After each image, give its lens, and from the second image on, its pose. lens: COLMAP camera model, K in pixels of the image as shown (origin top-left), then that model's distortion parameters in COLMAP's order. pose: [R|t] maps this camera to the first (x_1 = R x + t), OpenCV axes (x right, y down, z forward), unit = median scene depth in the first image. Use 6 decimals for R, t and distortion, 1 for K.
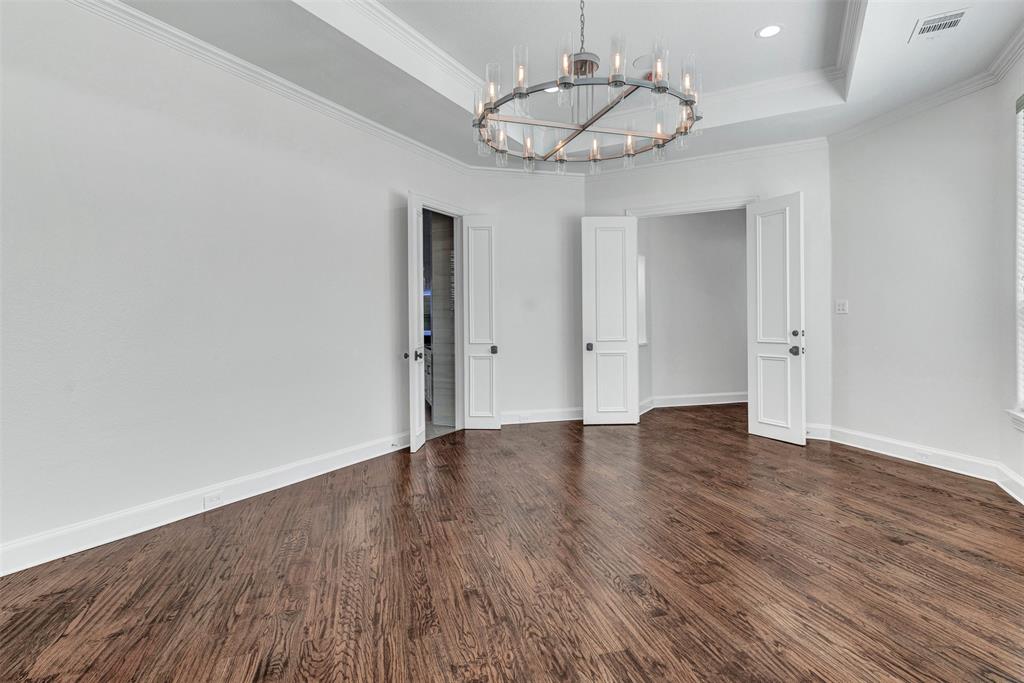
lens RADIAL K [[517.3, 0, 509.4], [0, 517.3, 332.4], [0, 0, 1]] dist [0.001526, 0.001030]
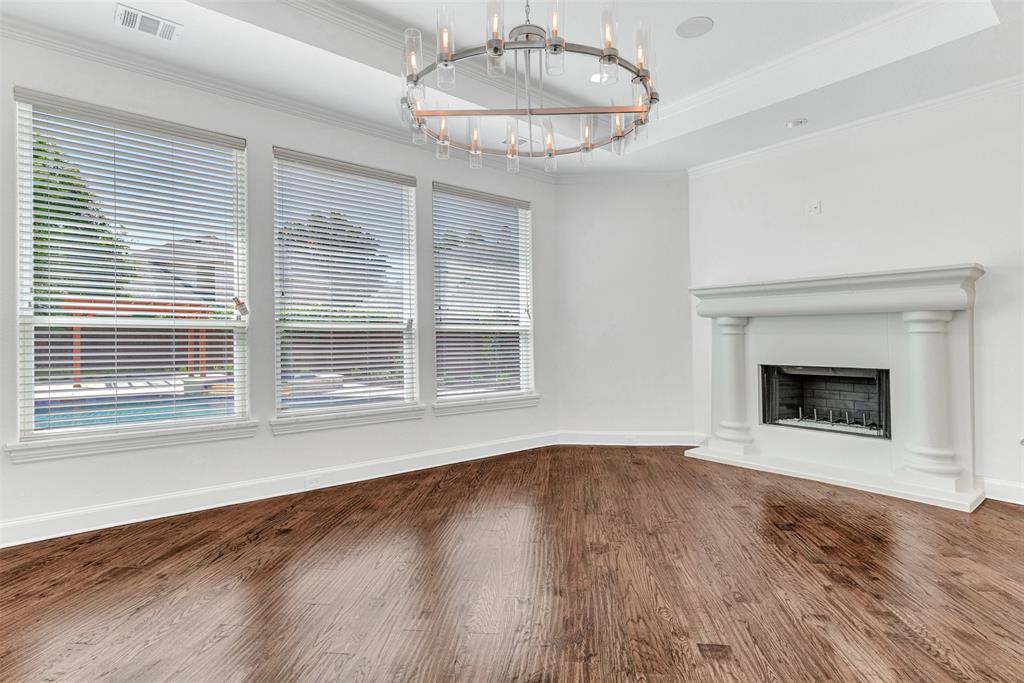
lens RADIAL K [[514.5, 0, 514.5], [0, 514.5, 319.3], [0, 0, 1]] dist [0.003391, 0.000876]
pose [[-0.932959, 0.021011, 0.359368, -0.142146], [0.015154, 0.999703, -0.019109, -0.035528], [-0.359663, -0.012382, -0.933000, 1.880765]]
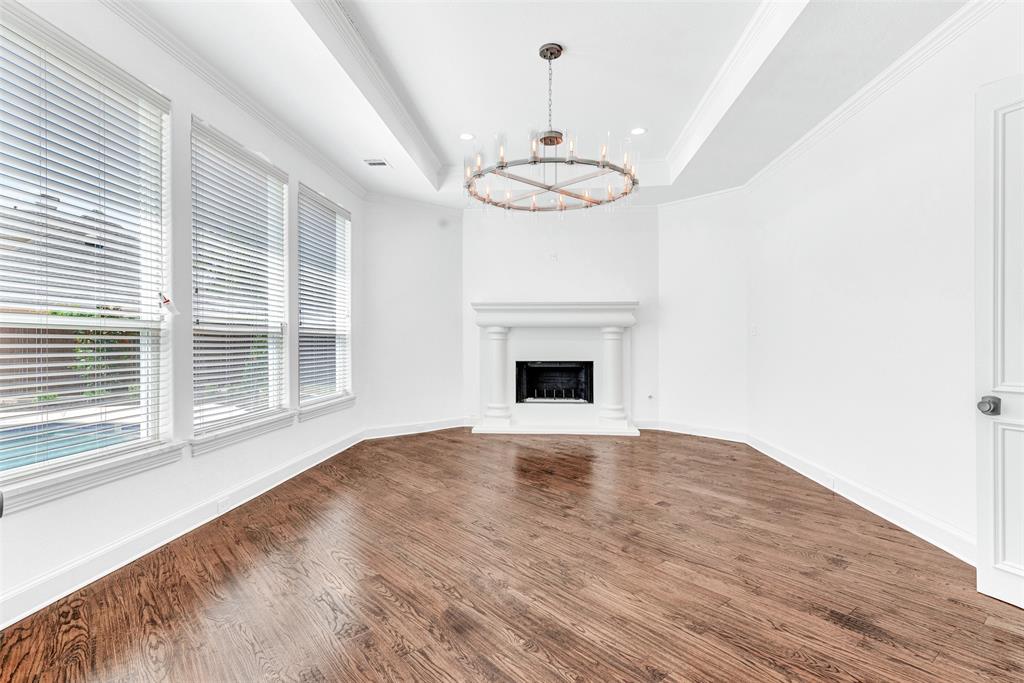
lens RADIAL K [[517.3, 0, 509.4], [0, 517.3, 332.4], [0, 0, 1]] dist [0.001526, 0.001030]
pose [[-0.909823, -0.000769, -0.414996, 0.800069], [-0.003048, 0.999984, 0.004828, -0.052912], [0.414986, 0.005658, -0.909810, 2.194481]]
